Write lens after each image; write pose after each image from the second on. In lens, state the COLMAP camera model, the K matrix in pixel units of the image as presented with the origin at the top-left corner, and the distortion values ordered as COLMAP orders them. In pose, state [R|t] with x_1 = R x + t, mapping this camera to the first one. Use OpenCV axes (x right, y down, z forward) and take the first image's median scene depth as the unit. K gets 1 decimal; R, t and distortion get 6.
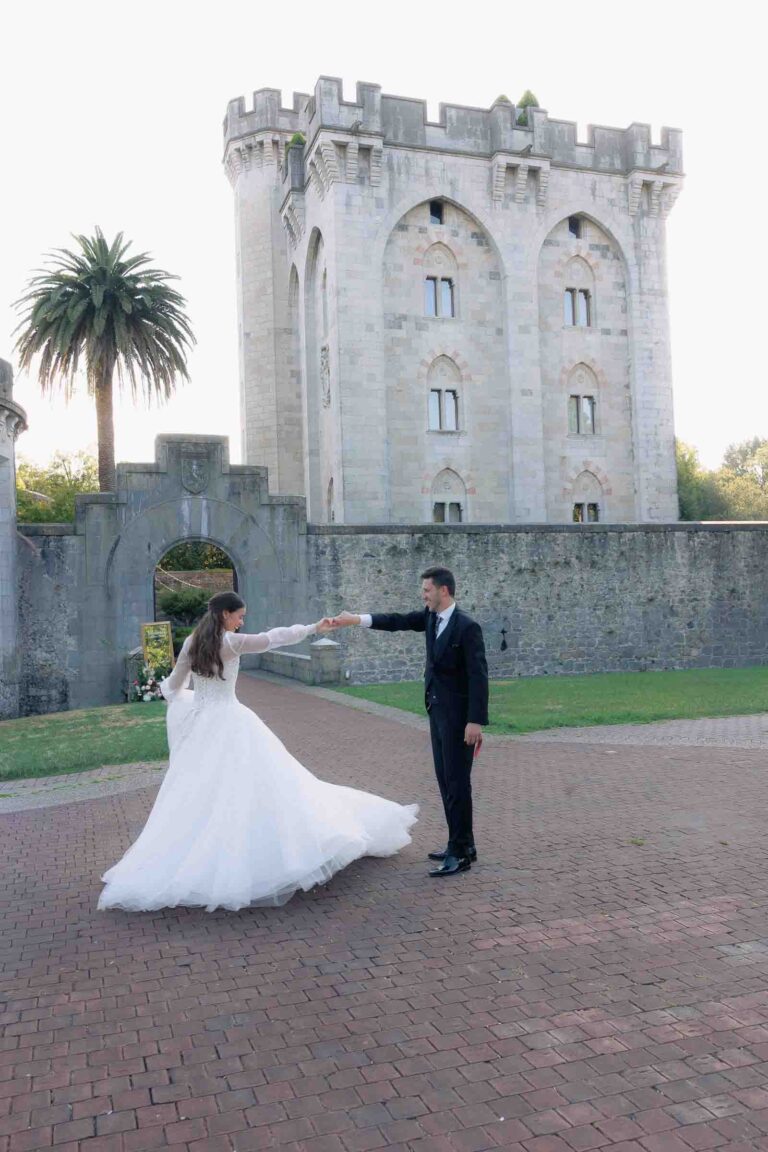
lens RADIAL K [[959.8, 0, 379.5], [0, 959.8, 577.9], [0, 0, 1]] dist [0.009495, 0.010256]
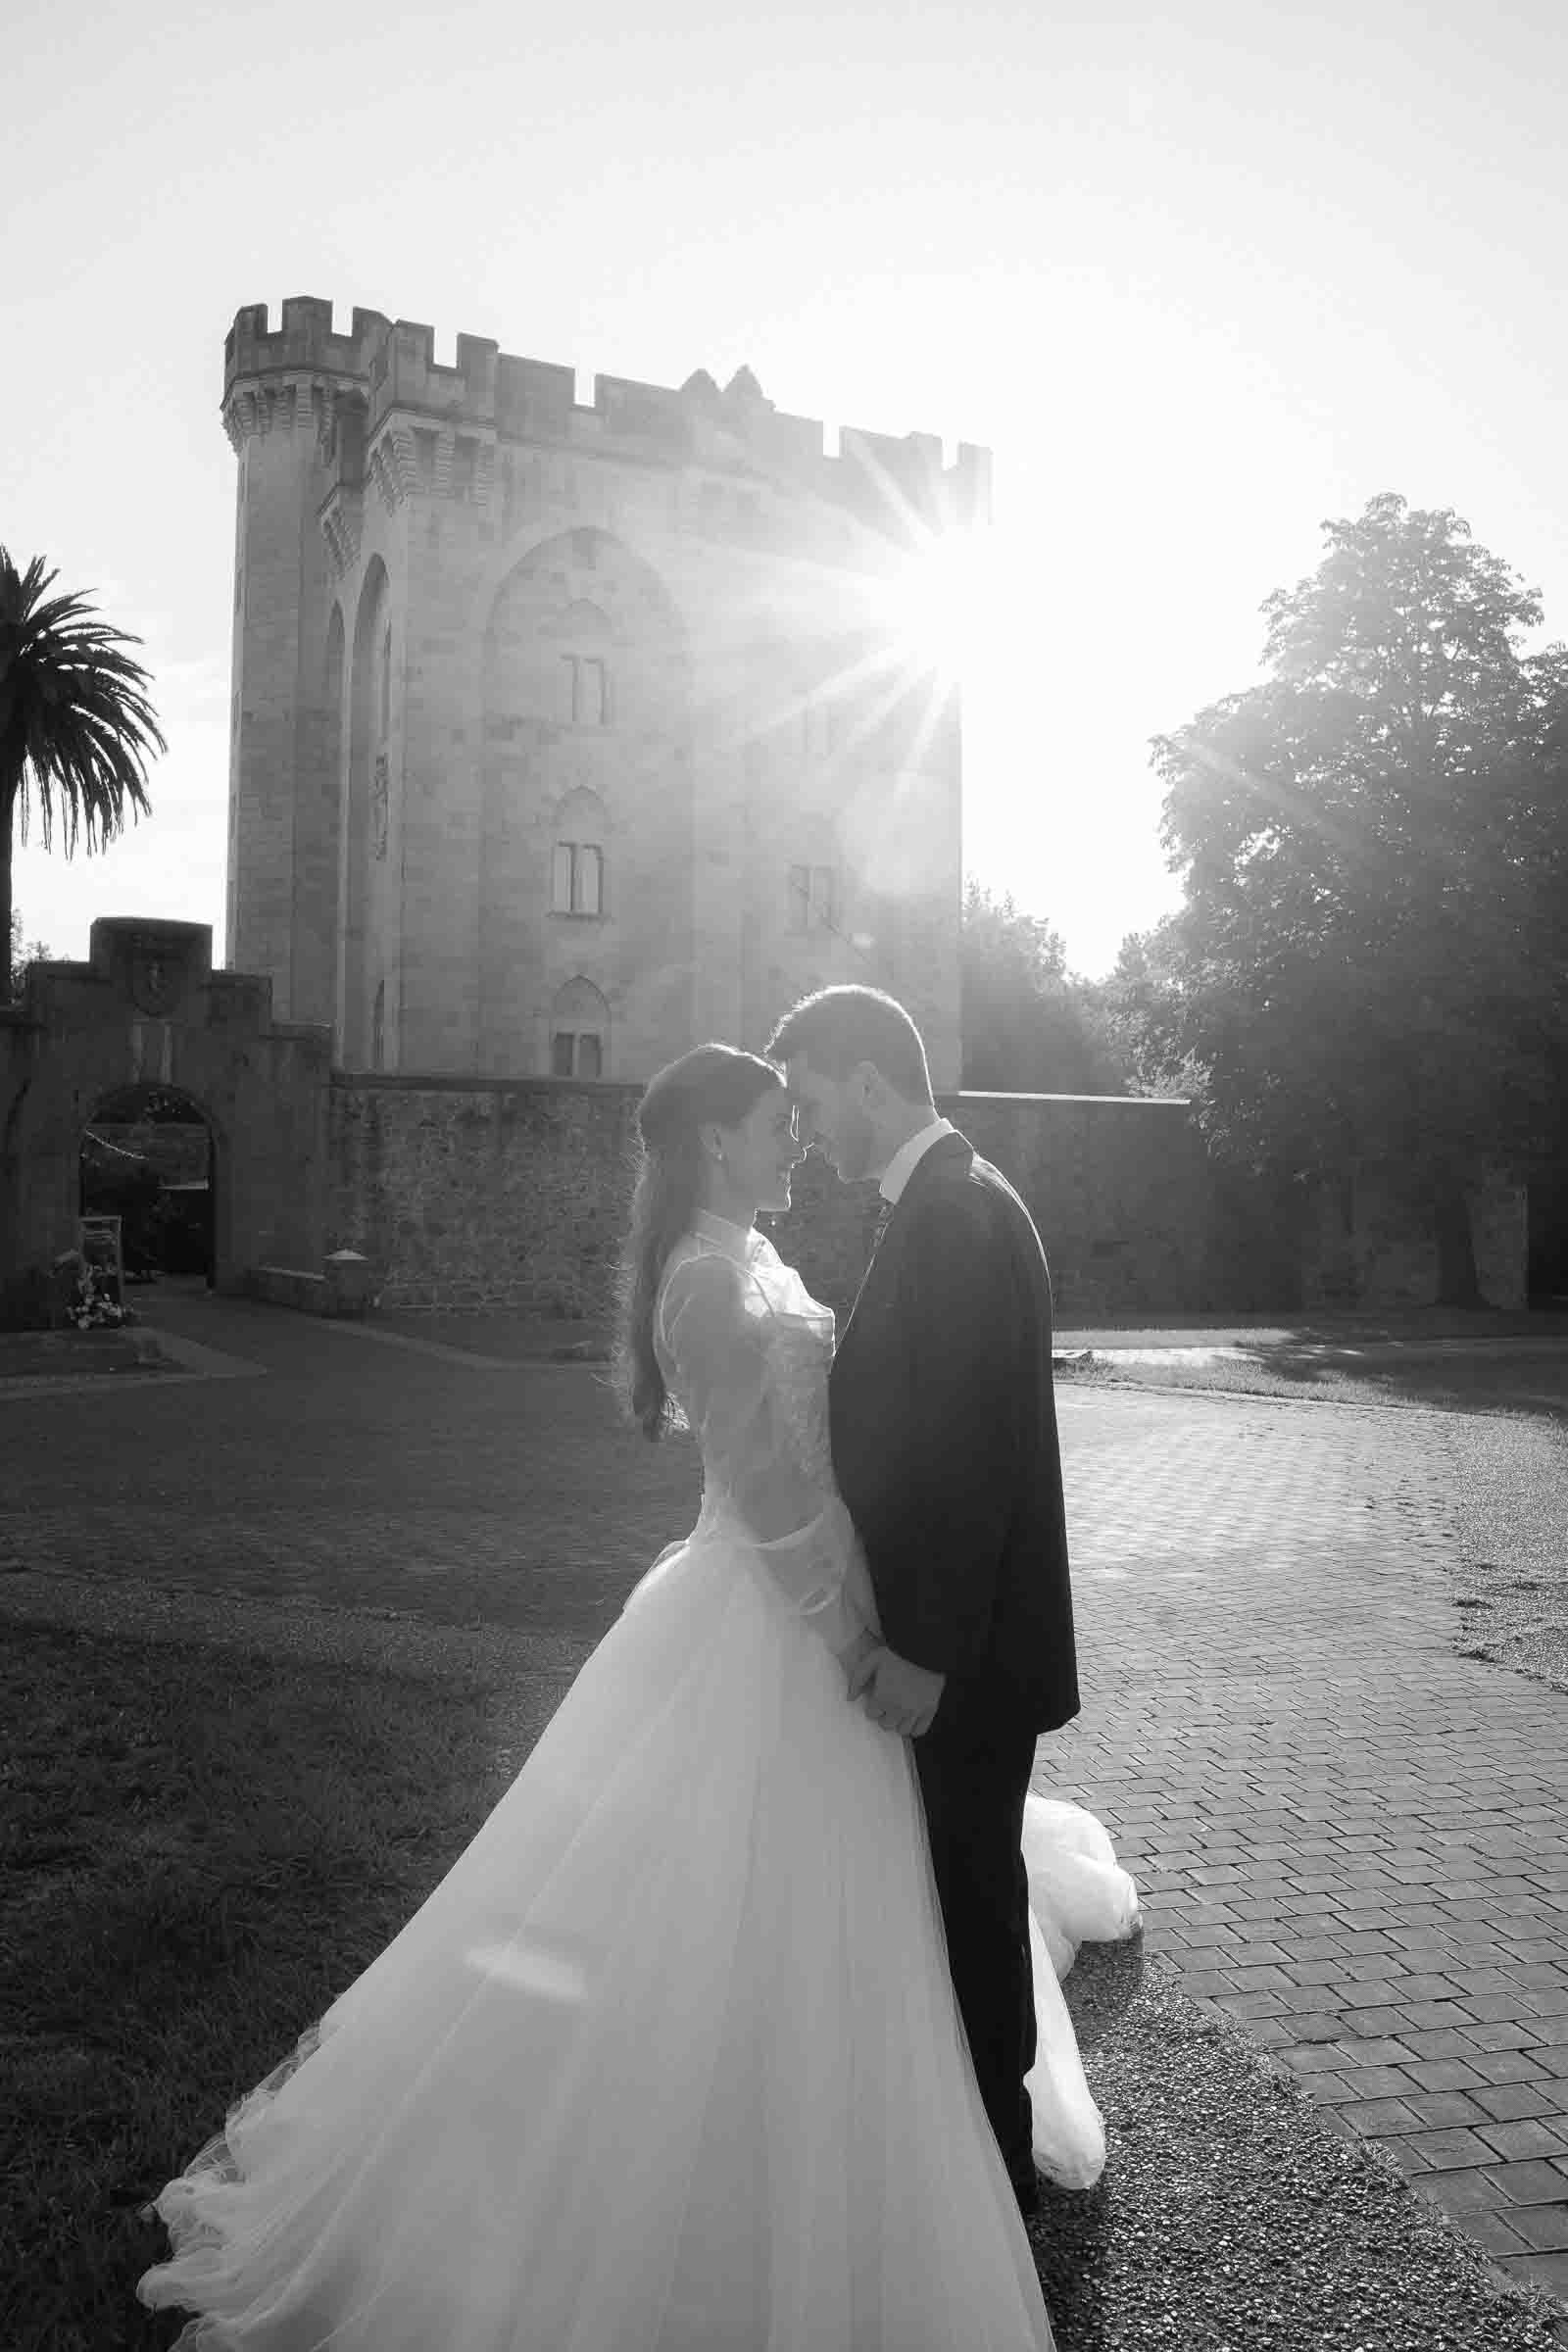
lens RADIAL K [[1959.6, 0, 751.7], [0, 1959.6, 1086.9], [0, 0, 1]] dist [0.009495, 0.010256]
pose [[0.990432, 0.050520, 0.128420, 0.024005], [-0.046893, 0.998415, -0.031109, -0.012862], [-0.129788, 0.024789, 0.991232, -0.228005]]
